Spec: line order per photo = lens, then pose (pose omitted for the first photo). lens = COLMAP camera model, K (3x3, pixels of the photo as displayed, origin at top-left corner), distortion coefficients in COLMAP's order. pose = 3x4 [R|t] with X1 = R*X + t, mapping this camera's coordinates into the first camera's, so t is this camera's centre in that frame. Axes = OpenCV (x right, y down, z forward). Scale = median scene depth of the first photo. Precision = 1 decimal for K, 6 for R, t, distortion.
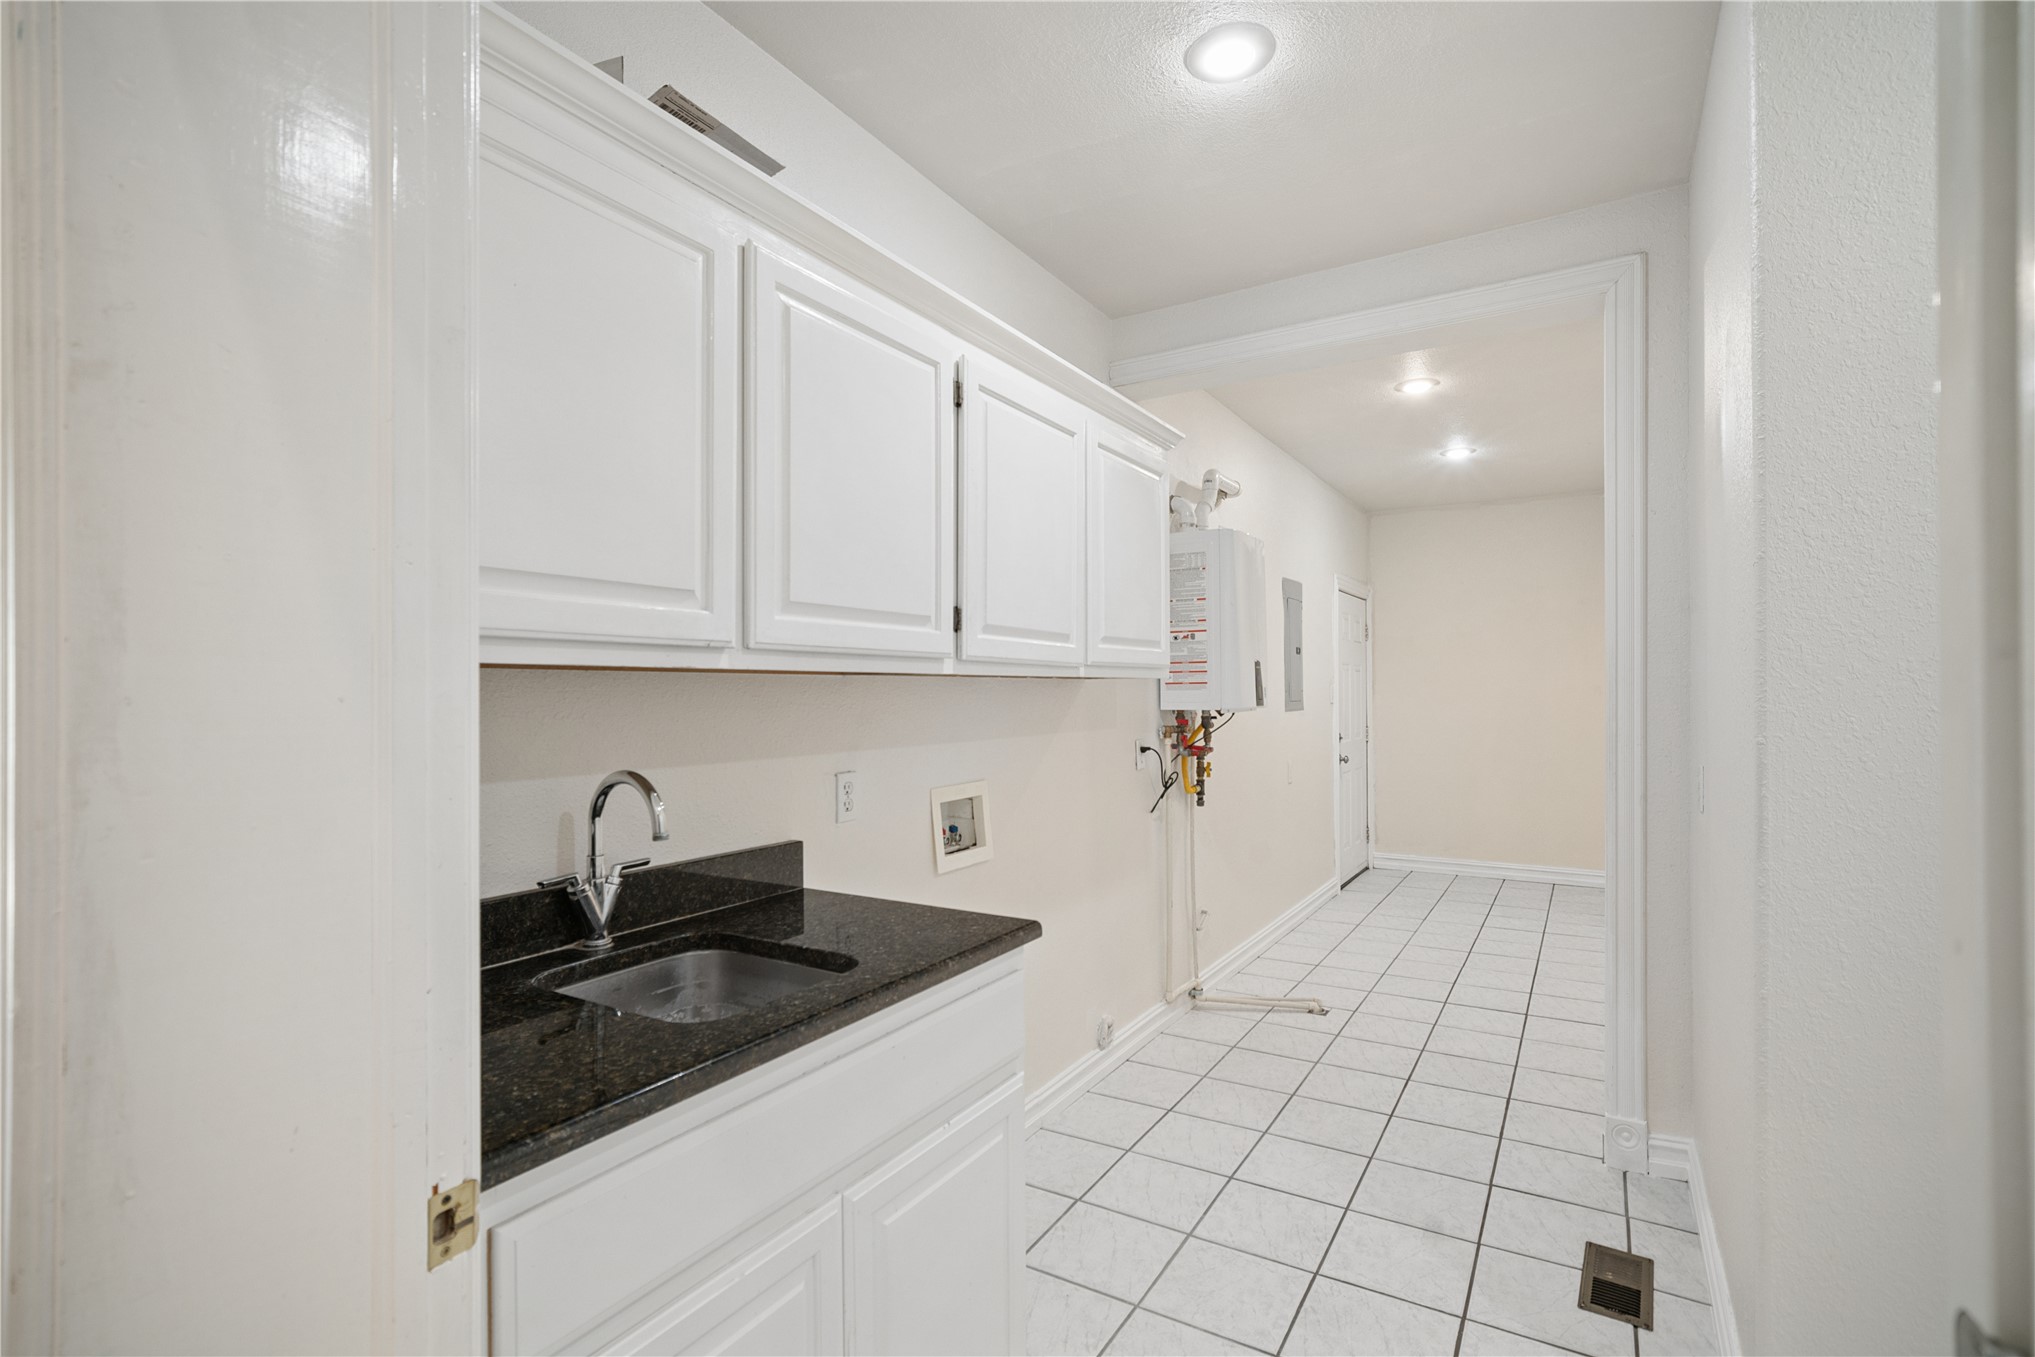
lens RADIAL K [[934.7, 0, 1024.8], [0, 934.7, 691.5], [0, 0, 1]] dist [0.001326, 0.000356]
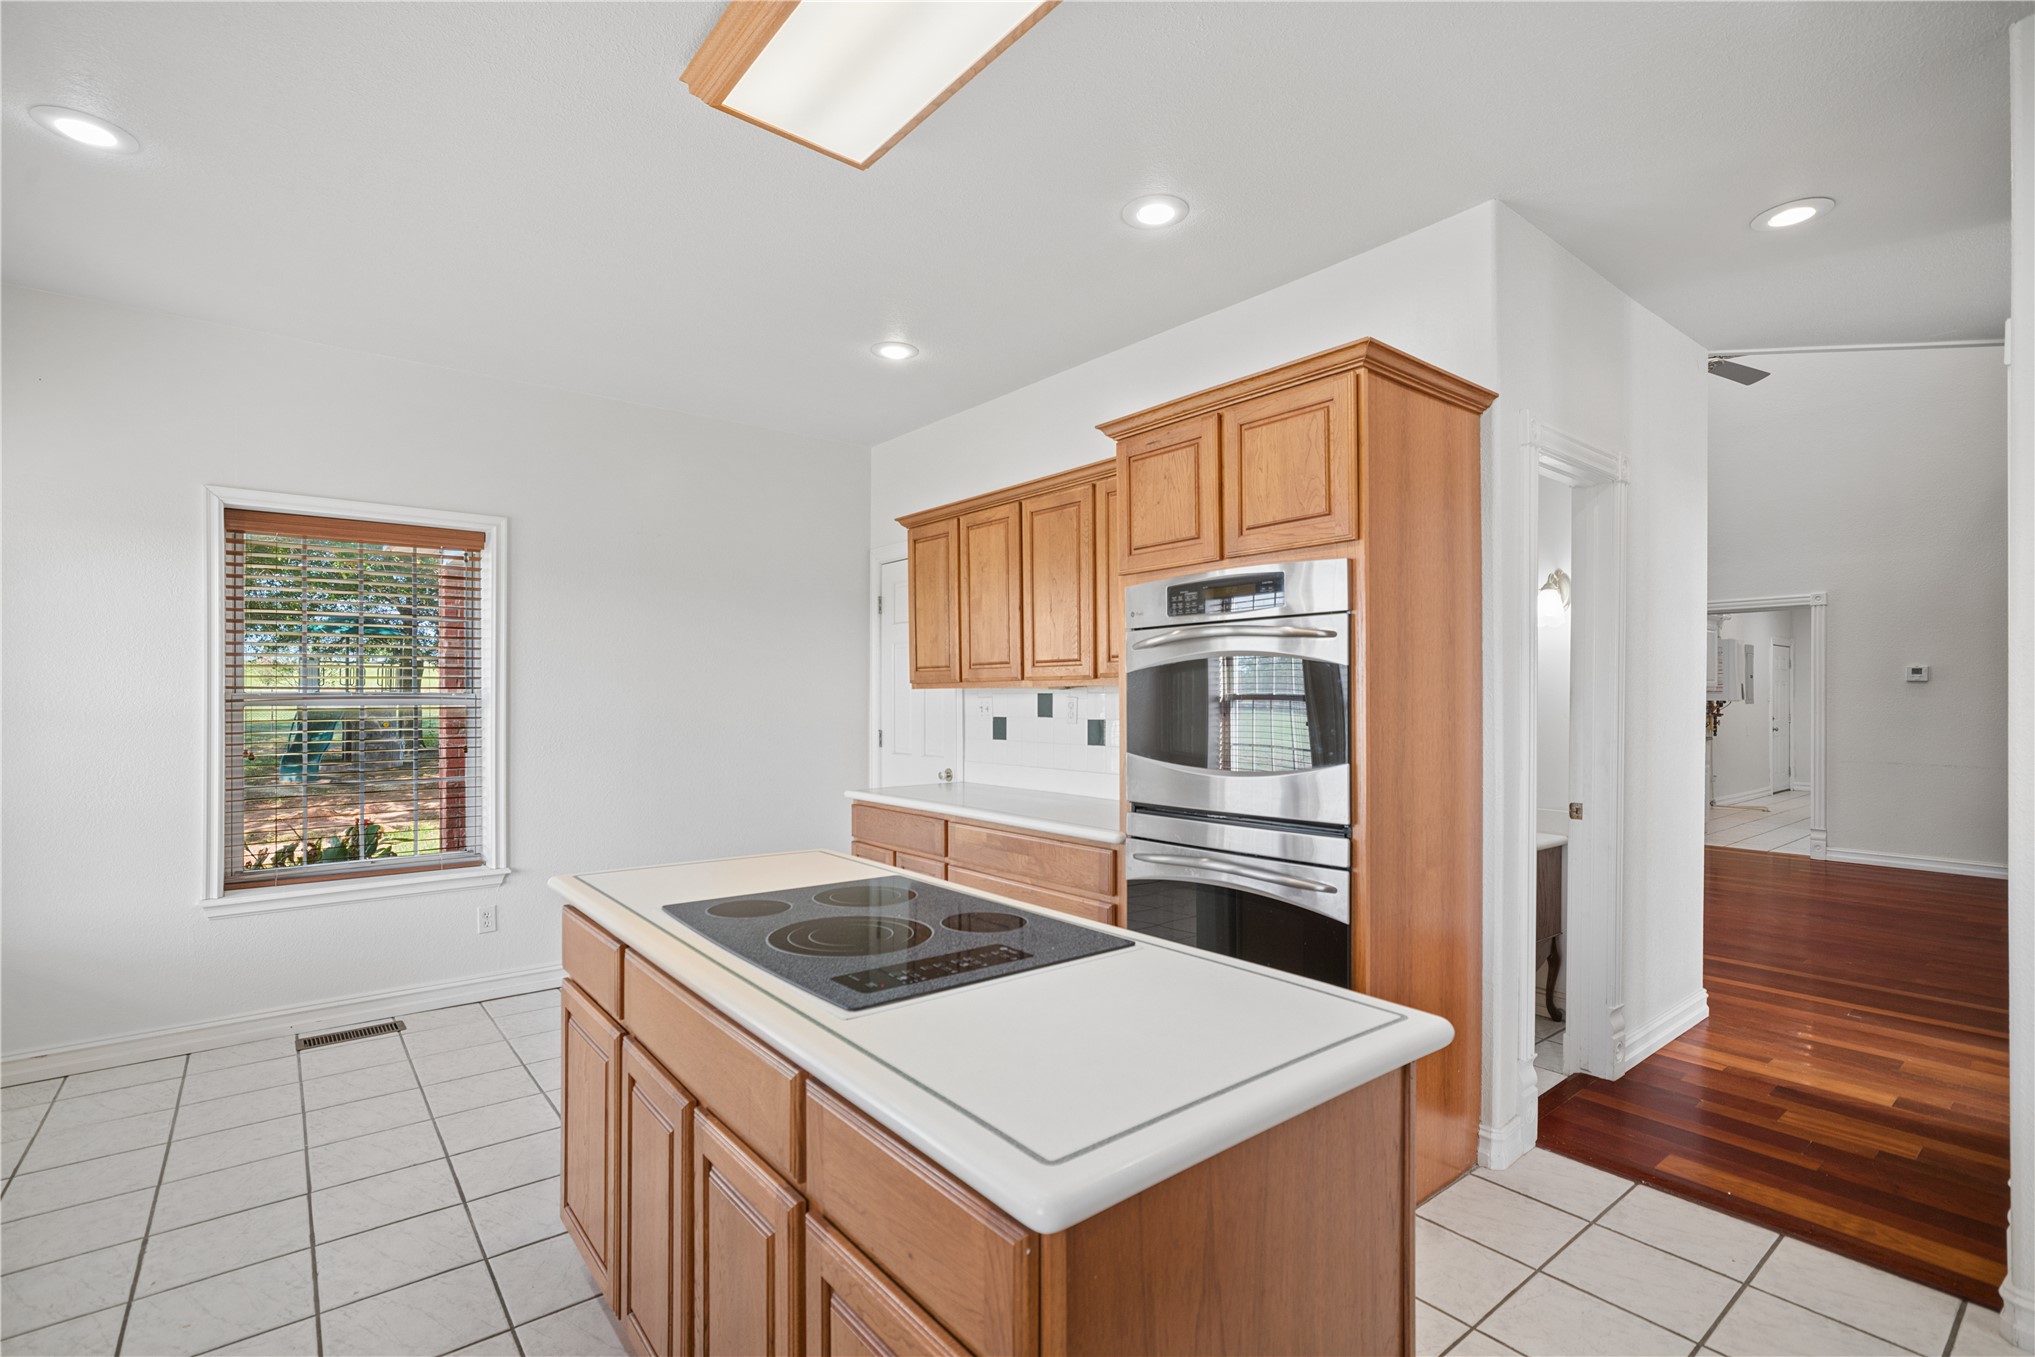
lens RADIAL K [[934.7, 0, 1024.8], [0, 934.7, 691.5], [0, 0, 1]] dist [0.001326, 0.000356]
pose [[0.943350, 0.007609, -0.331712, -0.864108], [-0.008474, 0.999963, -0.001160, 0.012914], [0.331691, 0.003905, 0.943380, -2.405942]]
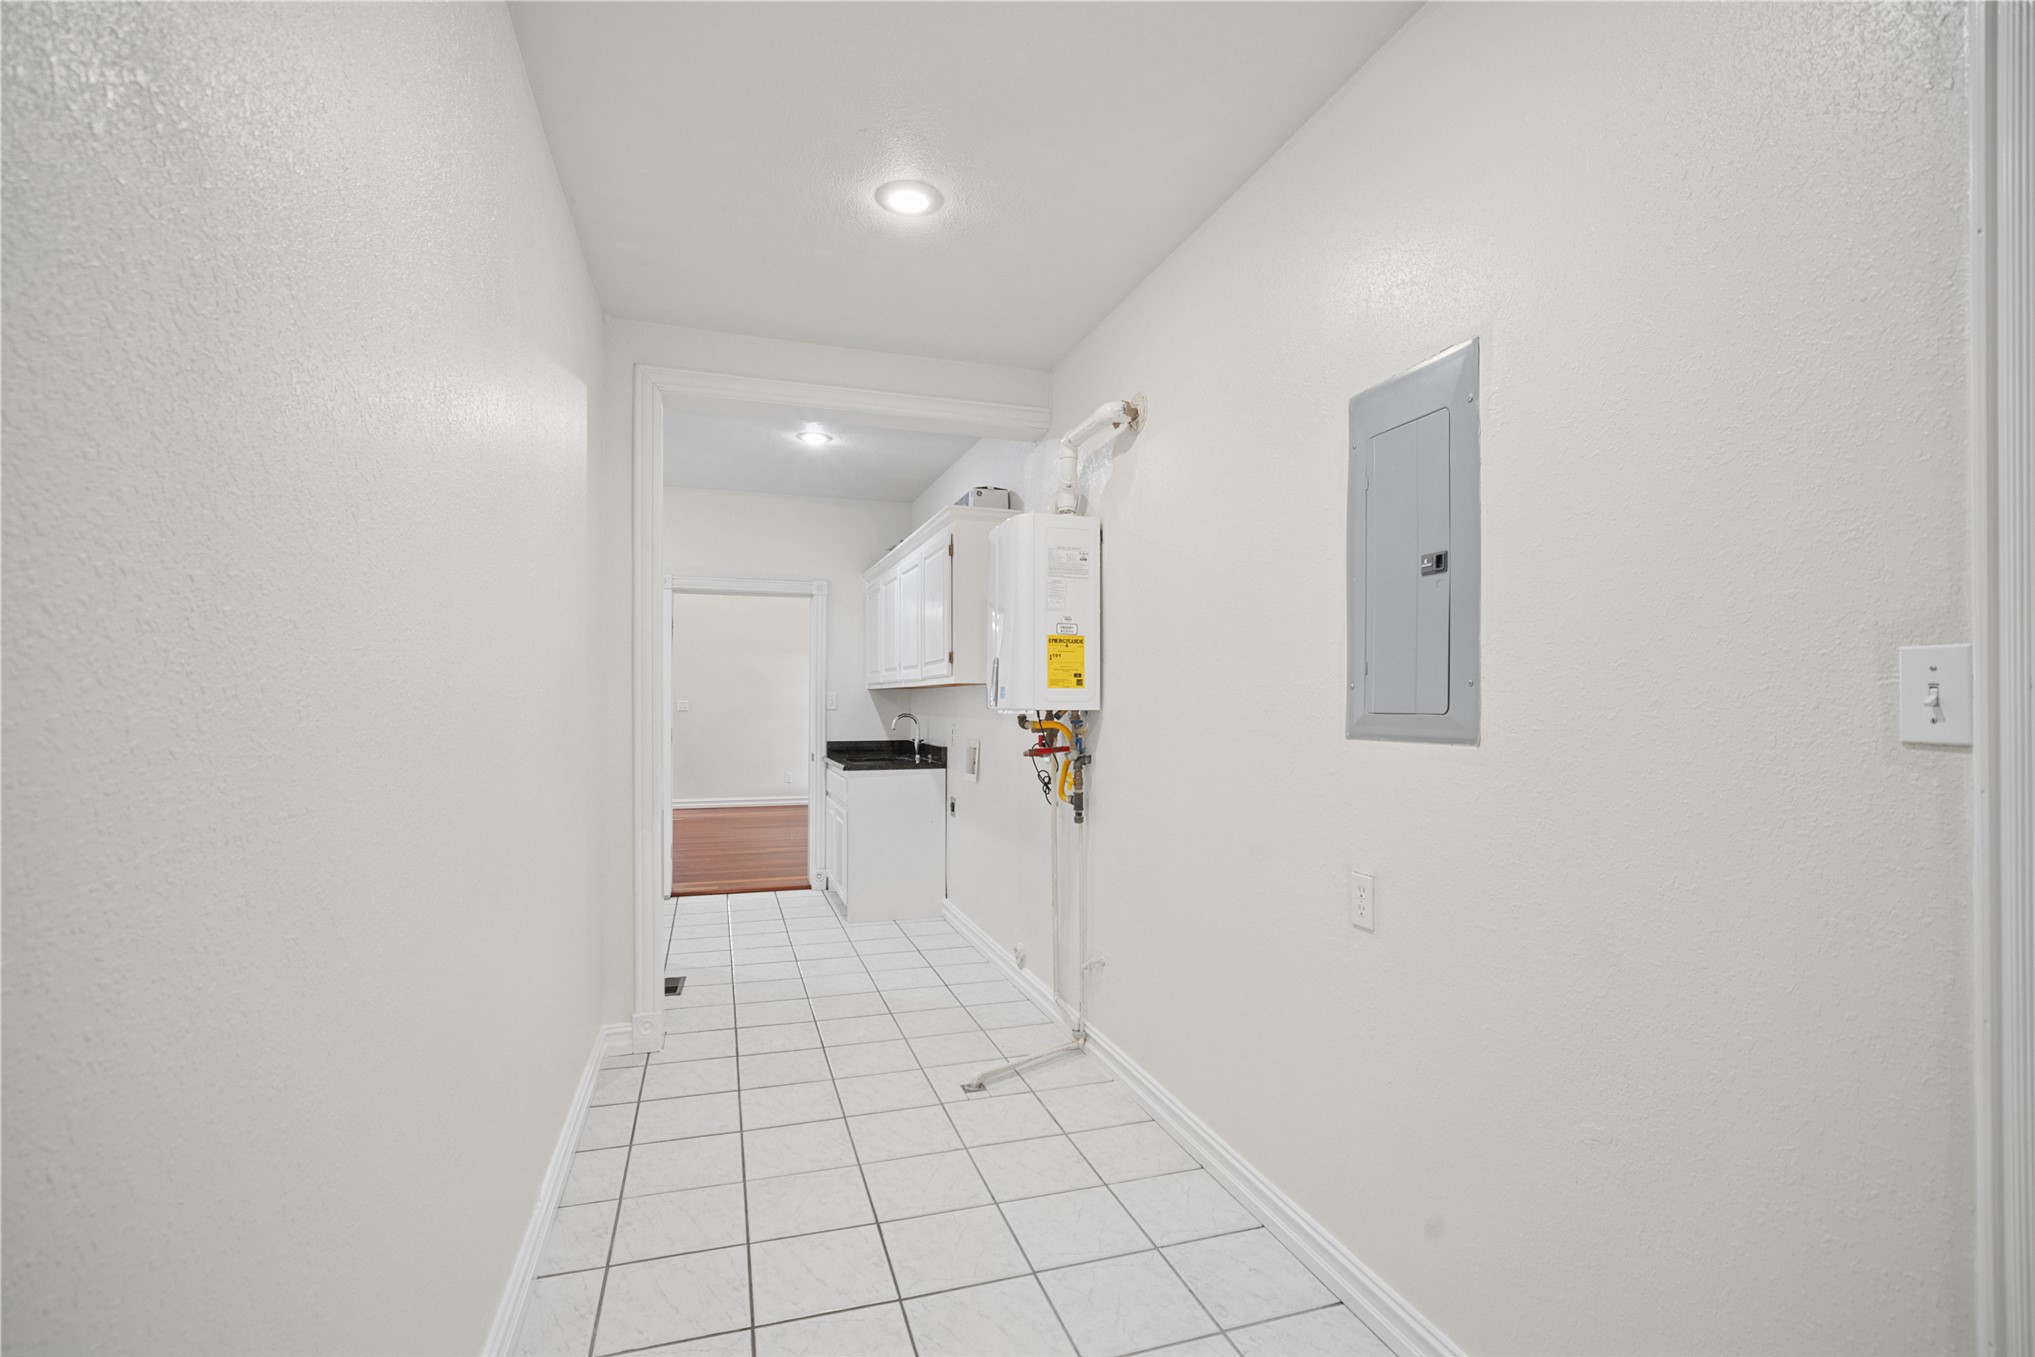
lens RADIAL K [[934.7, 0, 1024.8], [0, 934.7, 691.5], [0, 0, 1]] dist [0.001326, 0.000356]
pose [[-0.644121, -0.003424, -0.764916, 0.906055], [-0.000506, 0.999992, -0.004050, 0.004733], [0.764923, -0.002221, -0.644118, 1.560647]]
